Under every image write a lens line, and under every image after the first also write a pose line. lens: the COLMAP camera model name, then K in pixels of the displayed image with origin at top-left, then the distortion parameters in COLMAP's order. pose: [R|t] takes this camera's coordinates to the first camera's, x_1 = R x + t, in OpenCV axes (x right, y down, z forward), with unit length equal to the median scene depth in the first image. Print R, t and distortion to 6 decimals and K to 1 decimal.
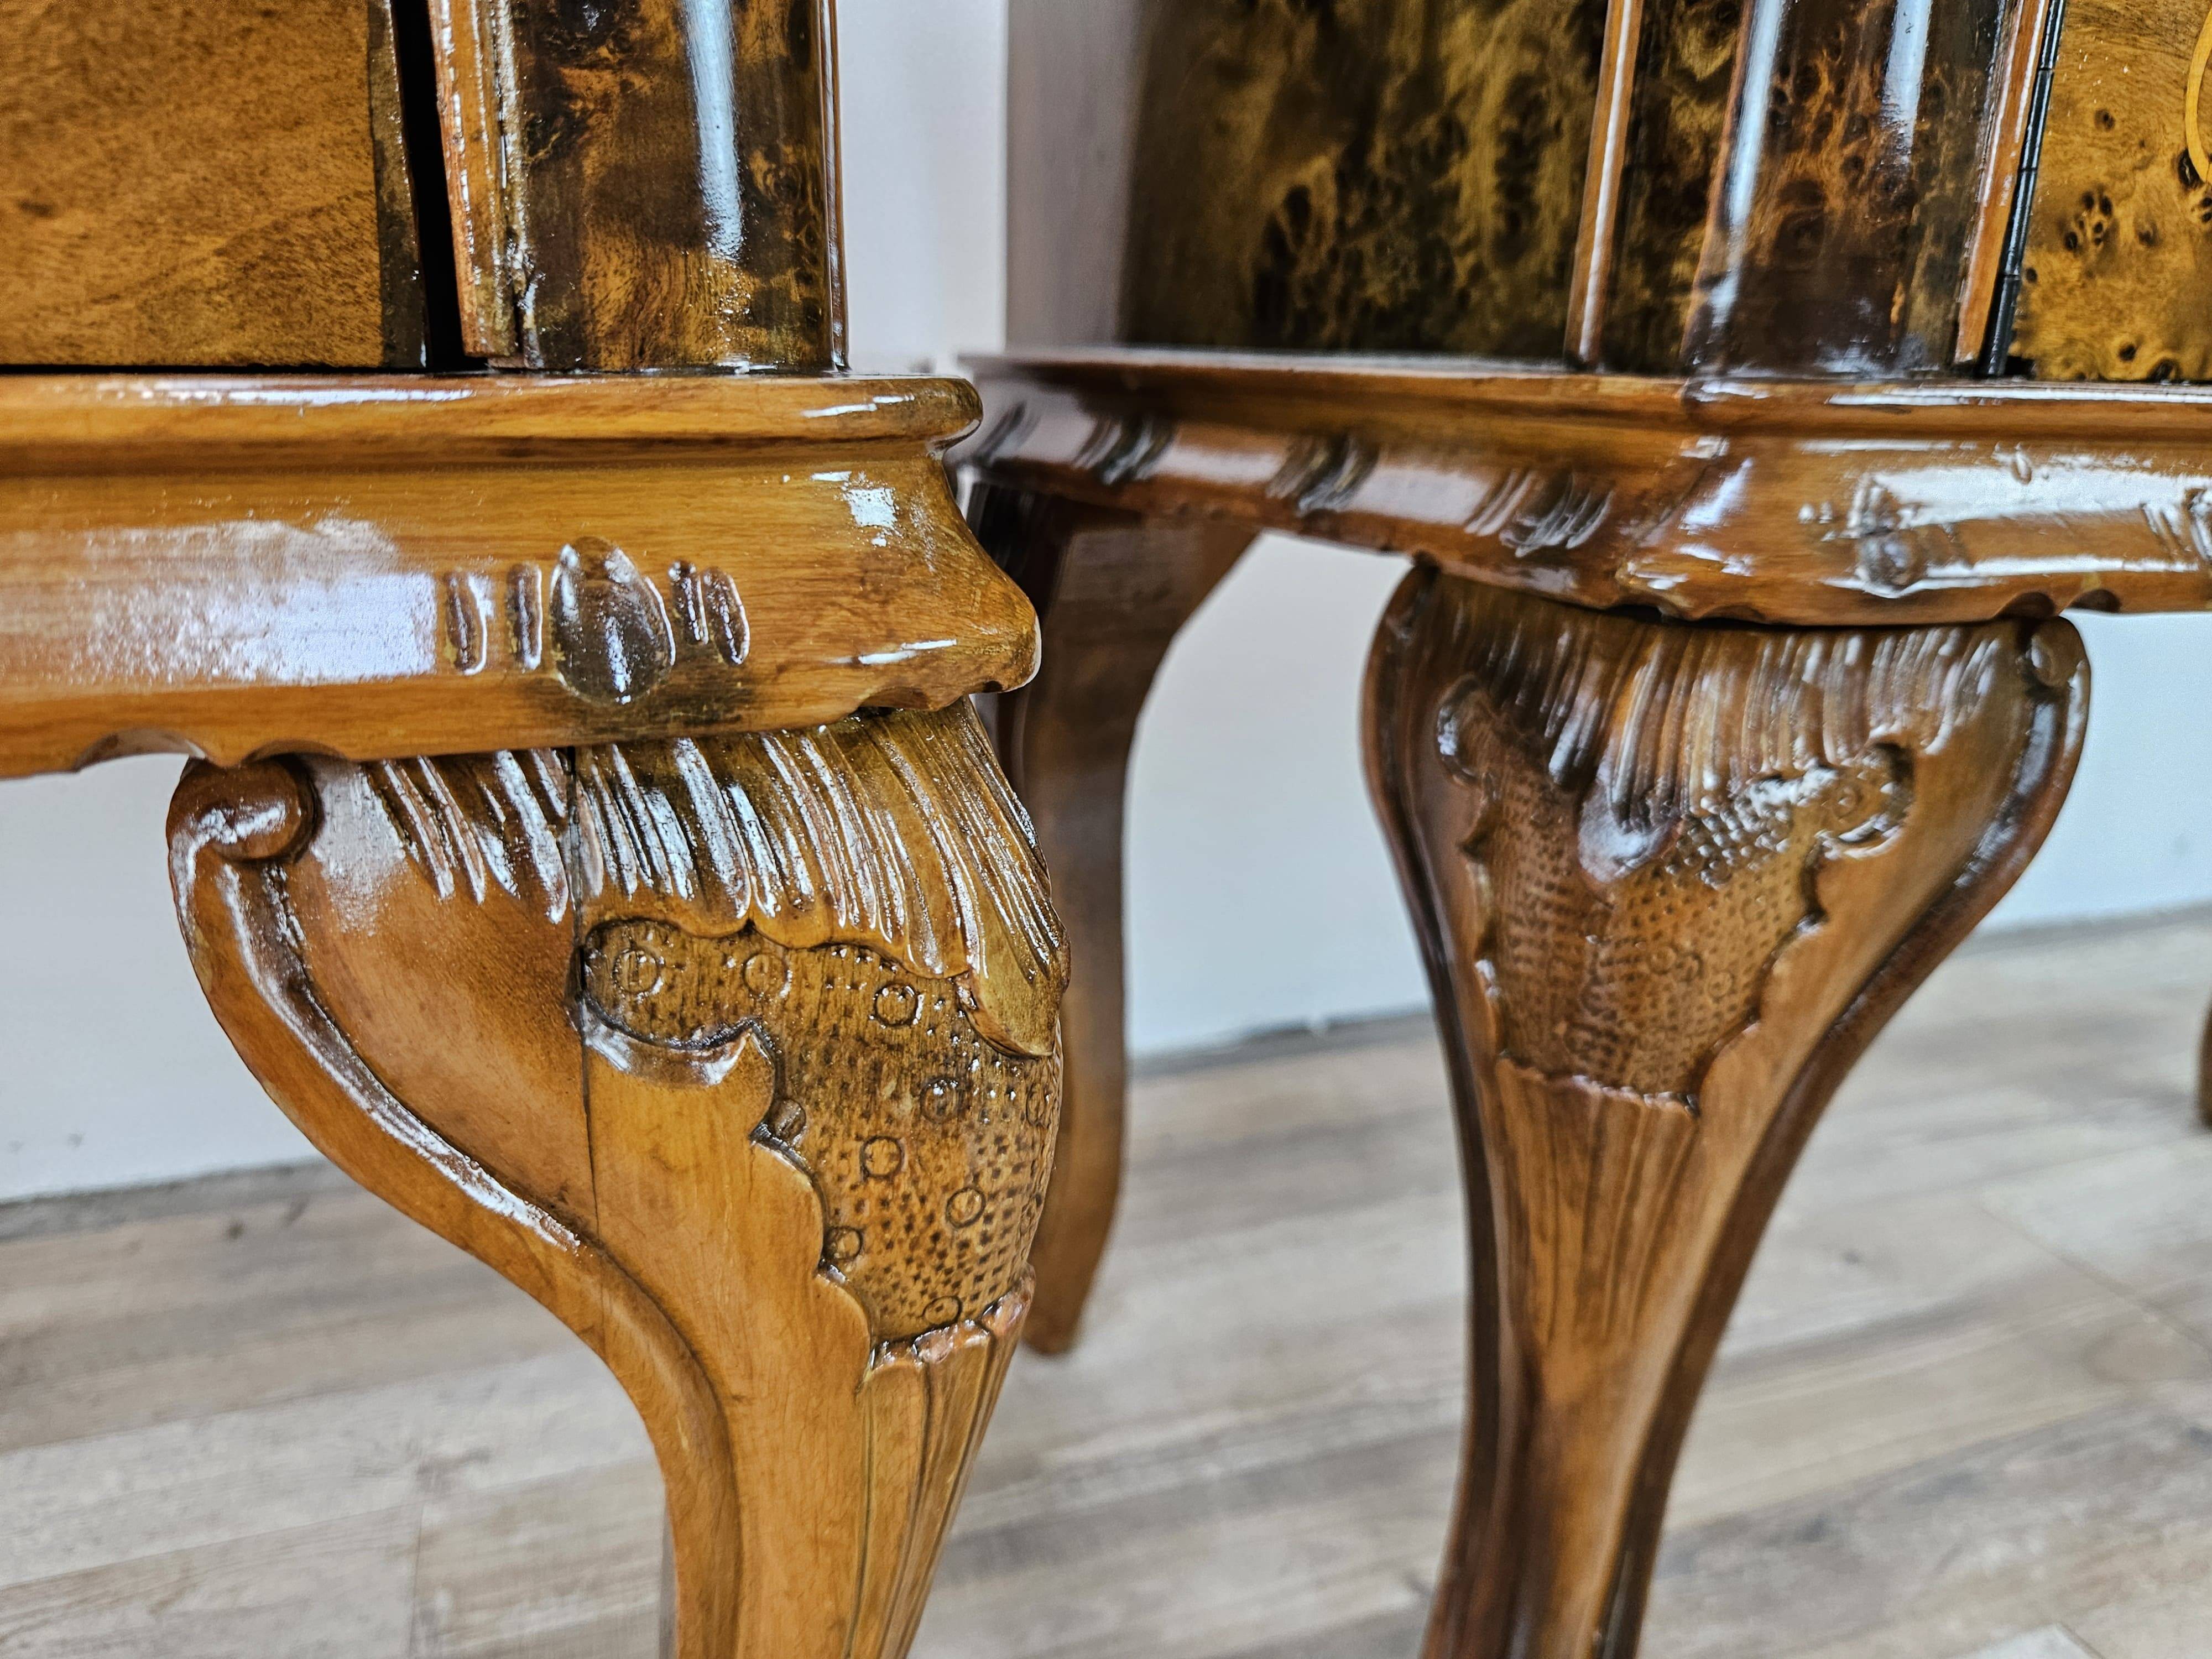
lens RADIAL K [[1567.5, 0, 1115.8], [0, 1567.5, 848.8], [0, 0, 1]] dist [0.006489, -0.028623]
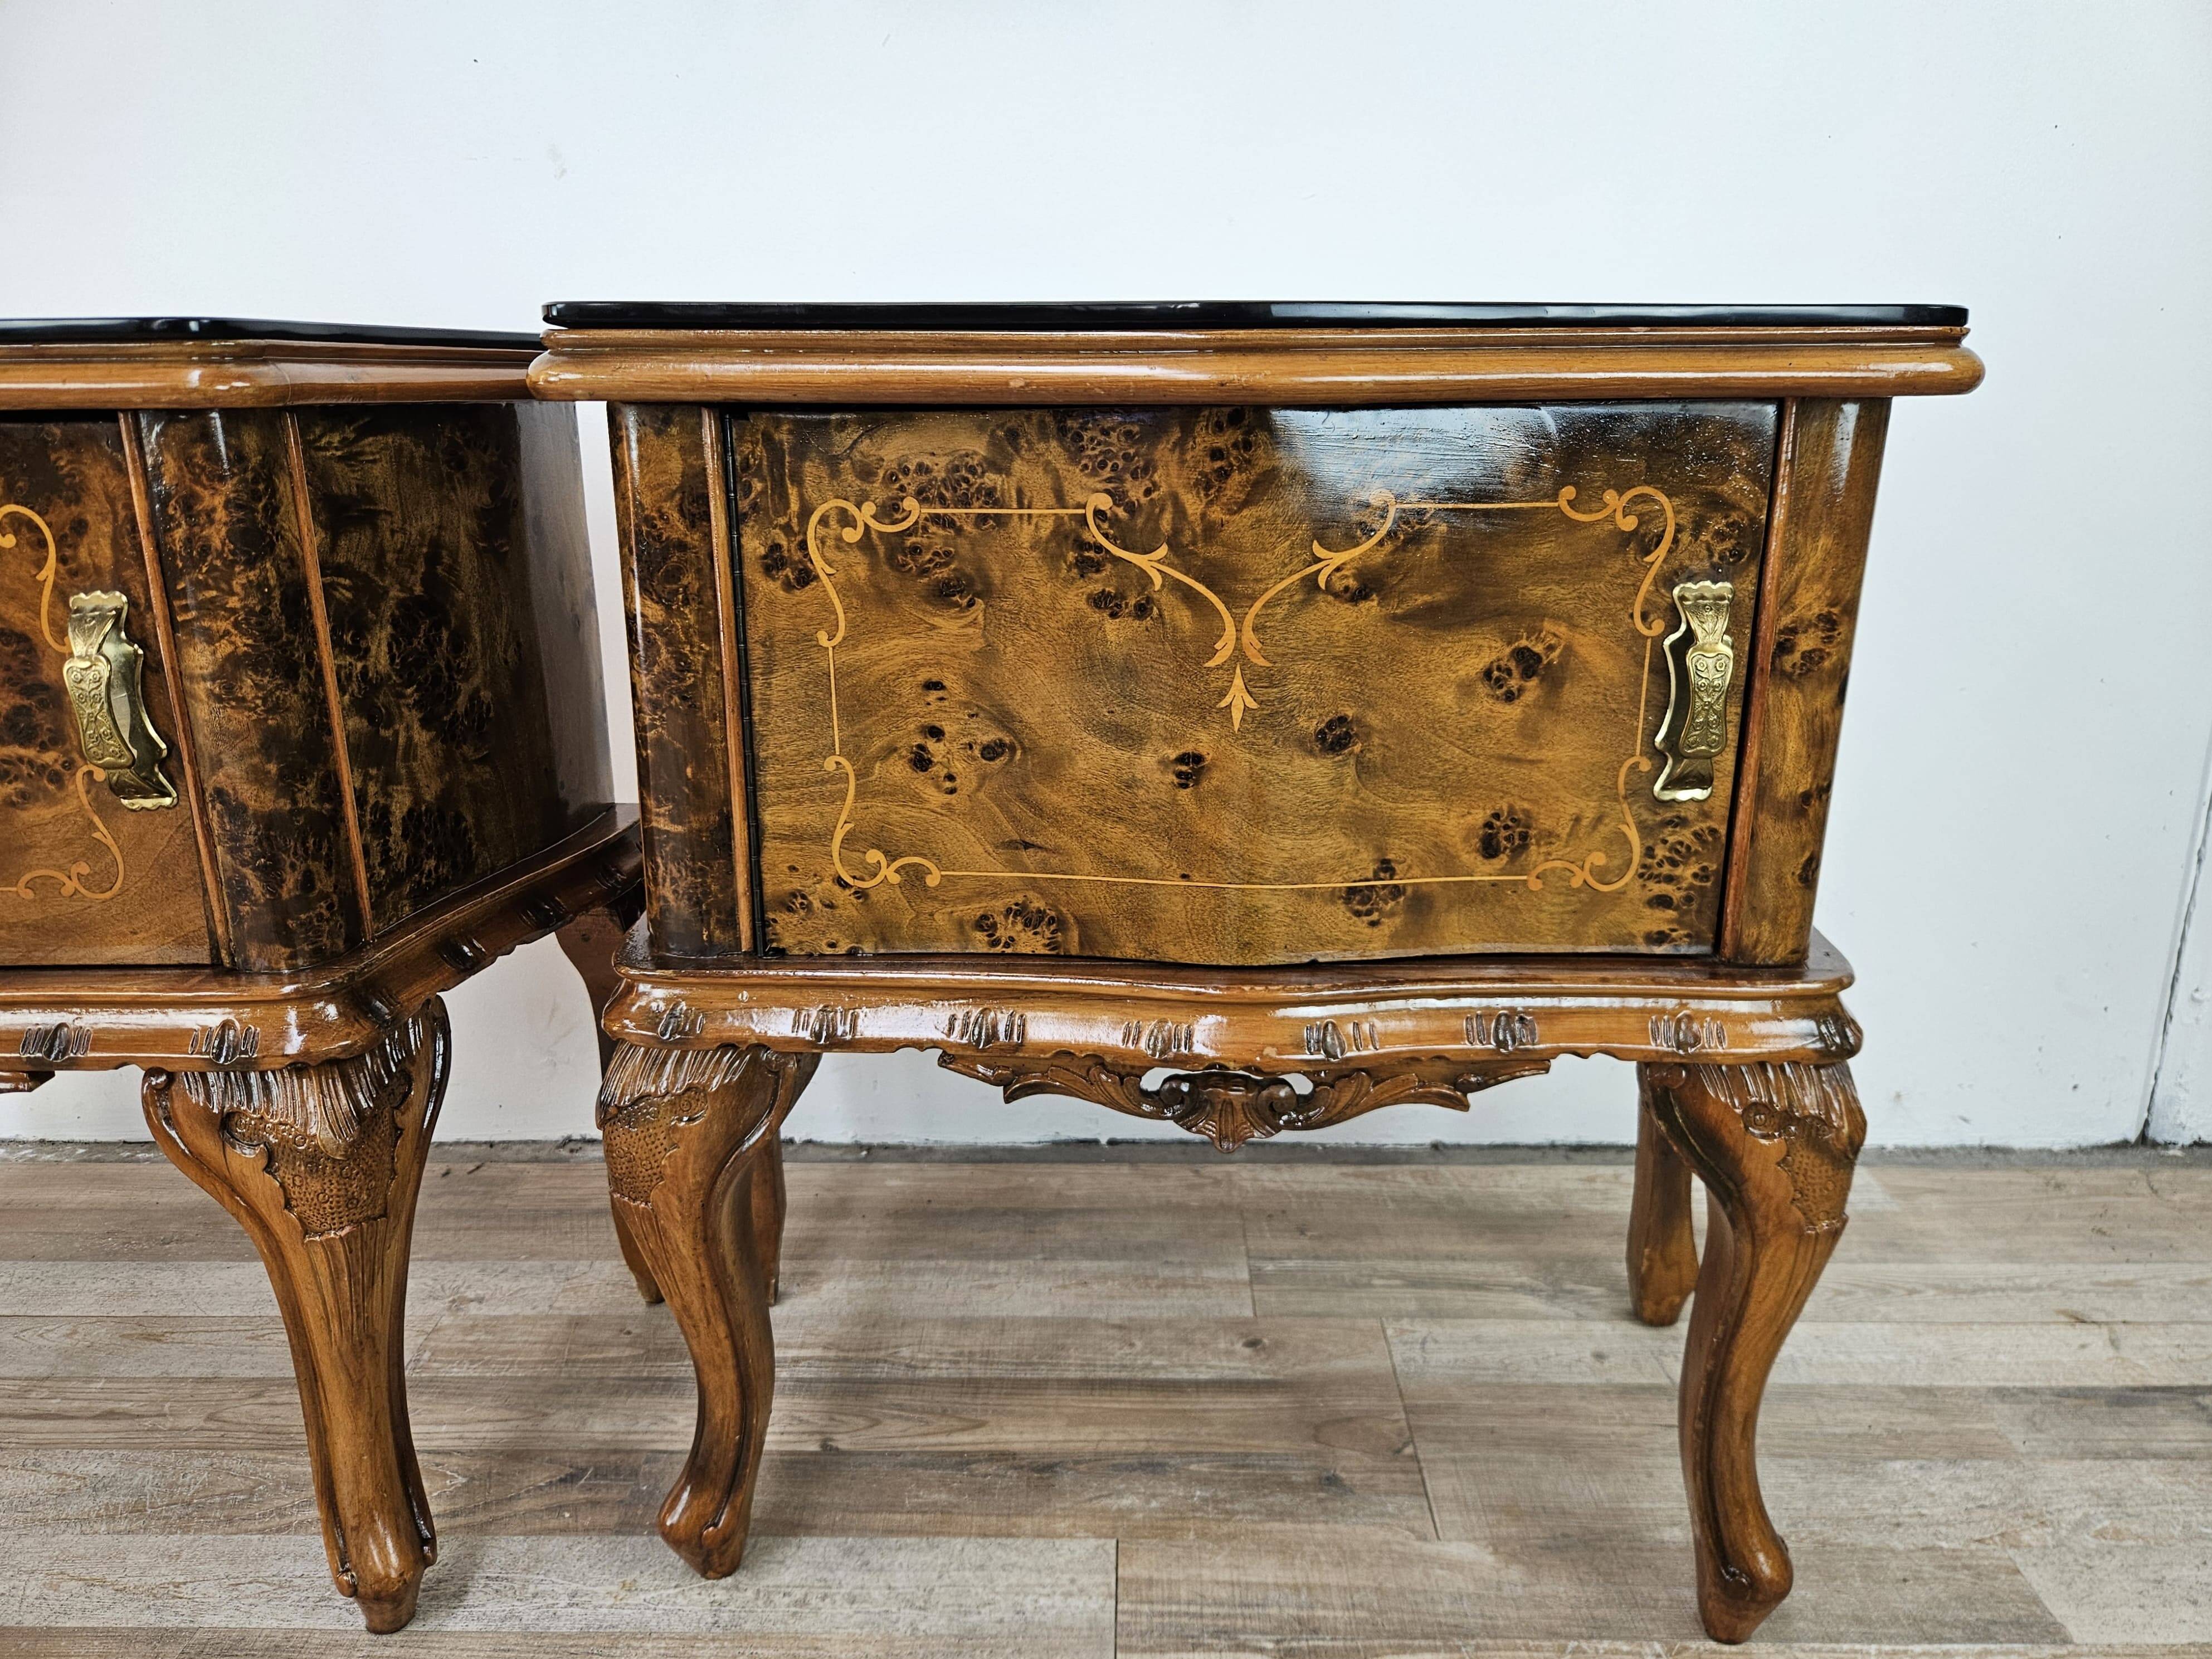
lens RADIAL K [[1515.9, 0, 1110.4], [0, 1515.9, 836.5], [0, 0, 1]] dist [0.059008, -0.059572]
pose [[0.936123, 0.075366, -0.343503, 2.008767], [-0.087131, 0.996017, -0.018920, -0.507665], [0.340709, 0.047641, 0.938961, -1.282783]]
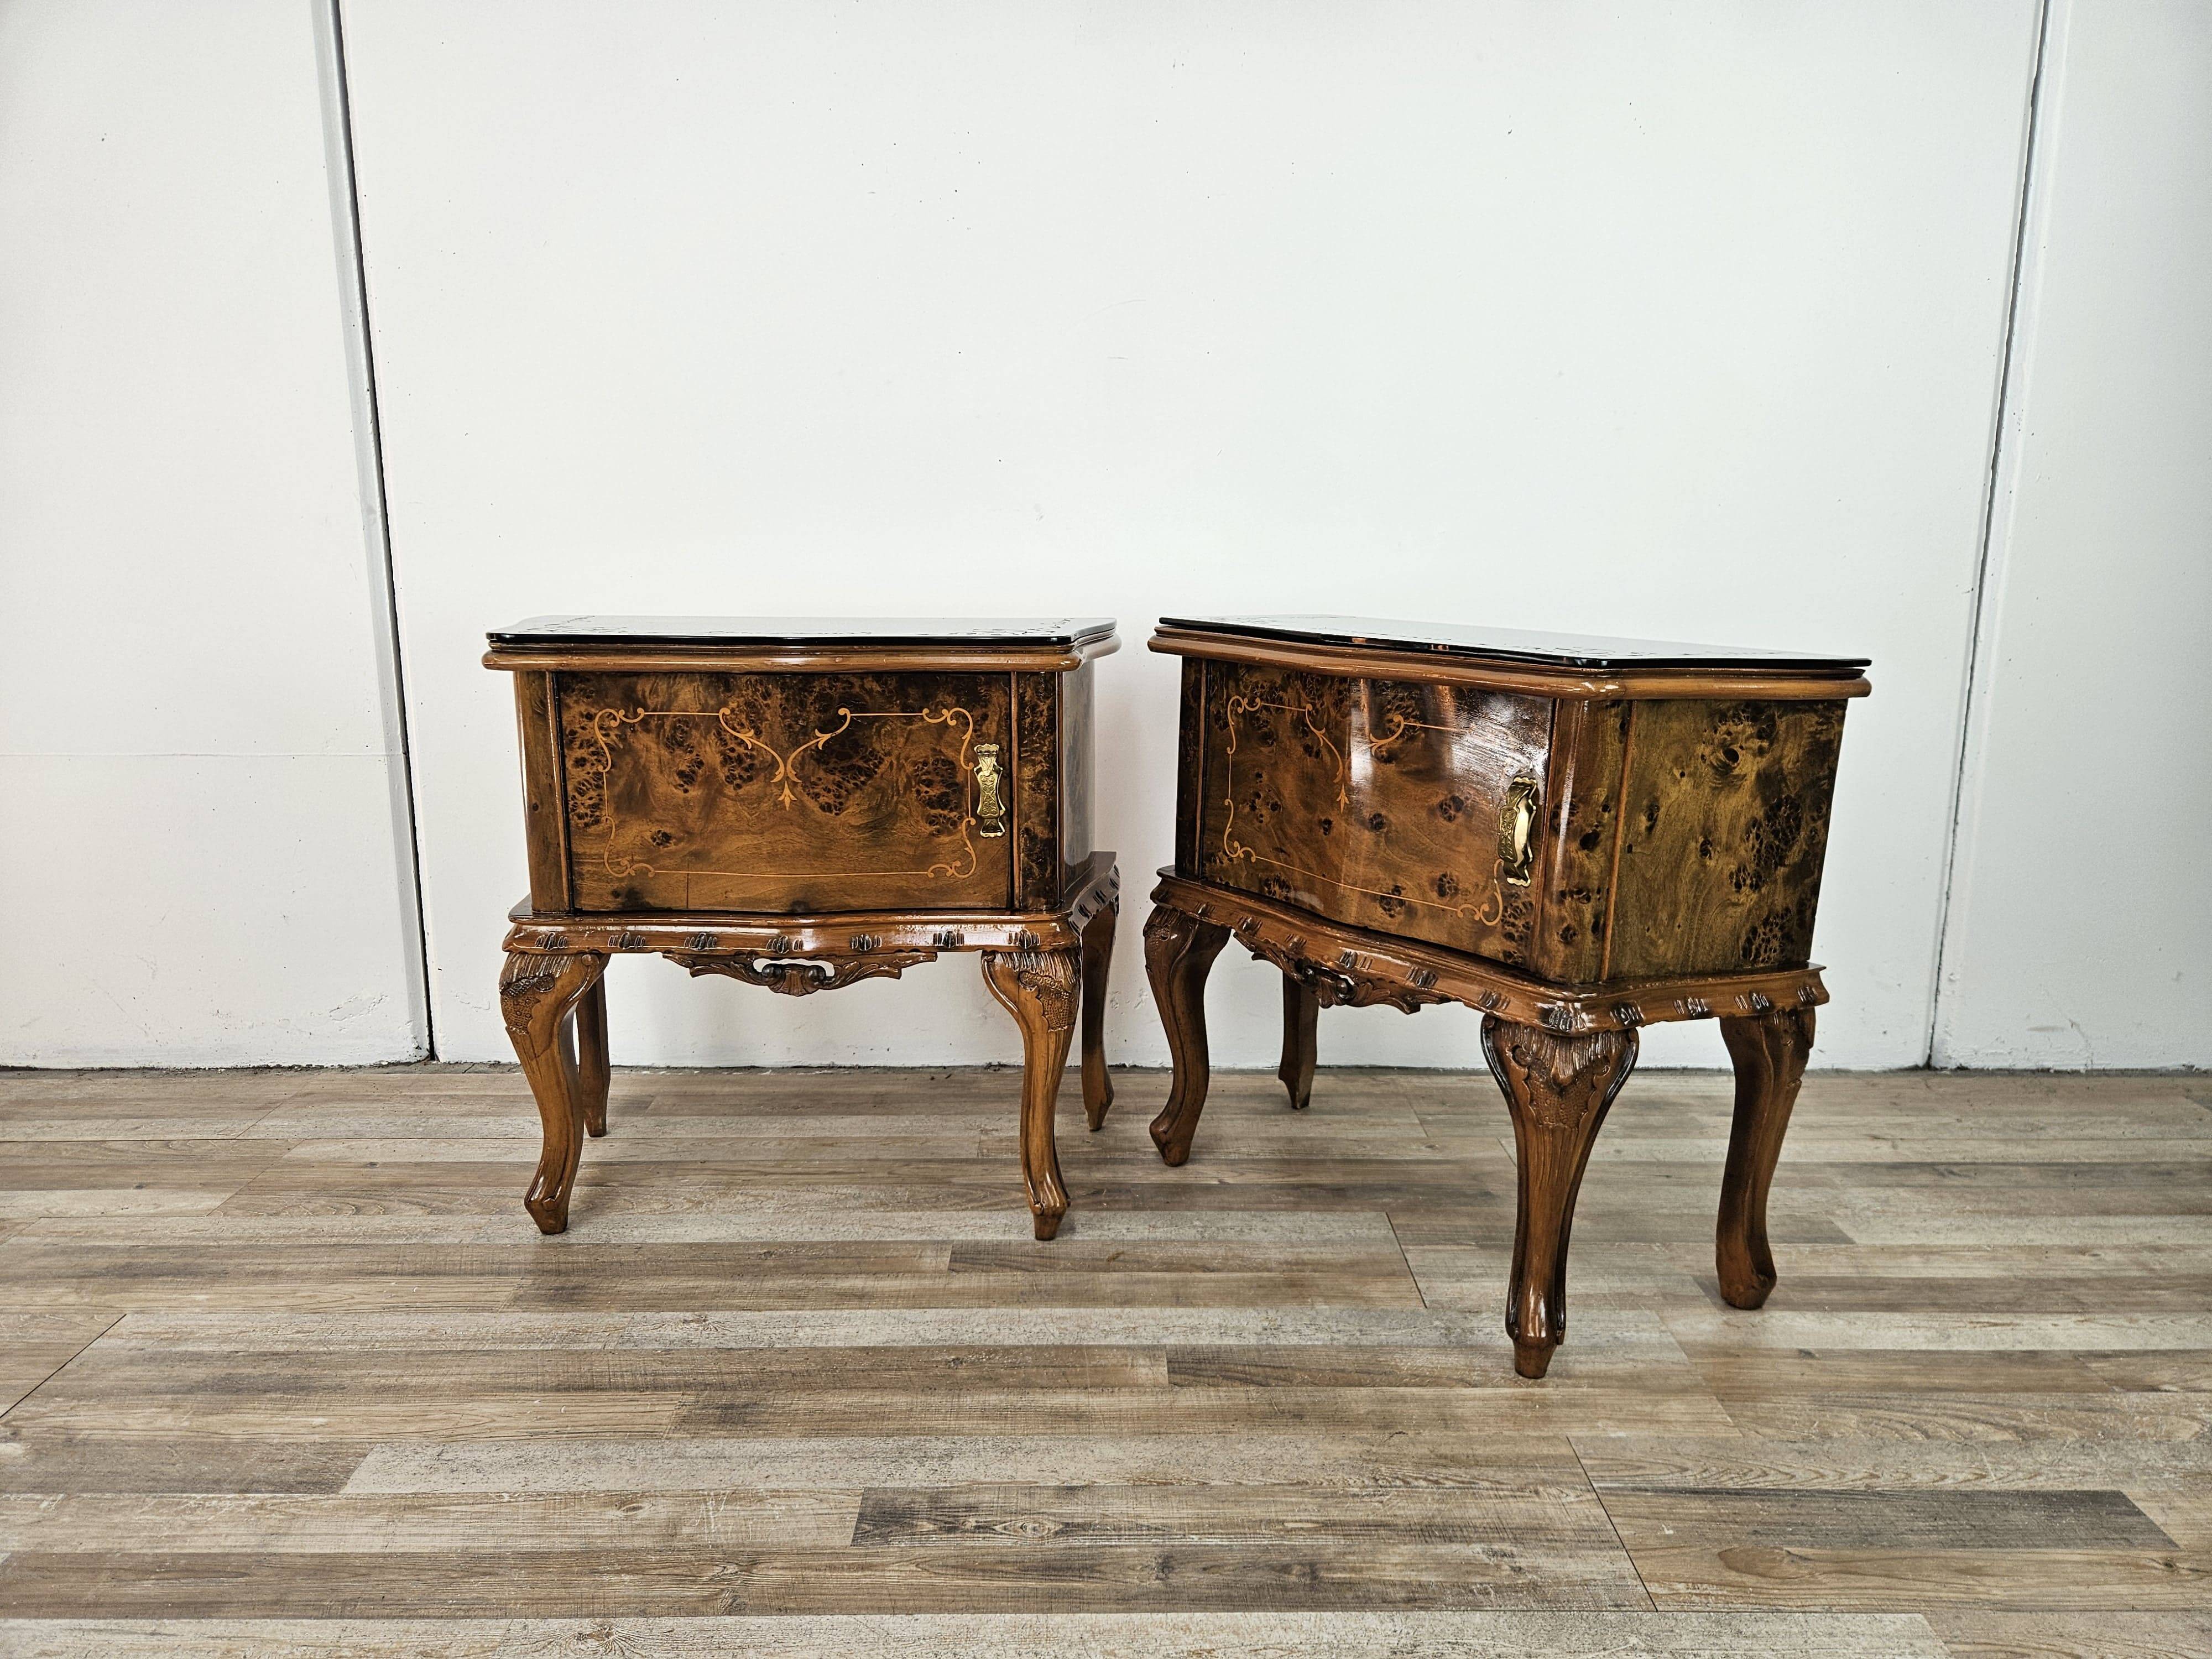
lens RADIAL K [[1484.8, 0, 1114.7], [0, 1484.8, 832.6], [0, 0, 1]] dist [0.076082, -0.071983]
pose [[0.945391, 0.049019, -0.322232, 1.901060], [-0.088894, 0.989925, -0.110213, 0.098028], [0.313583, 0.132839, 0.940223, -4.589985]]
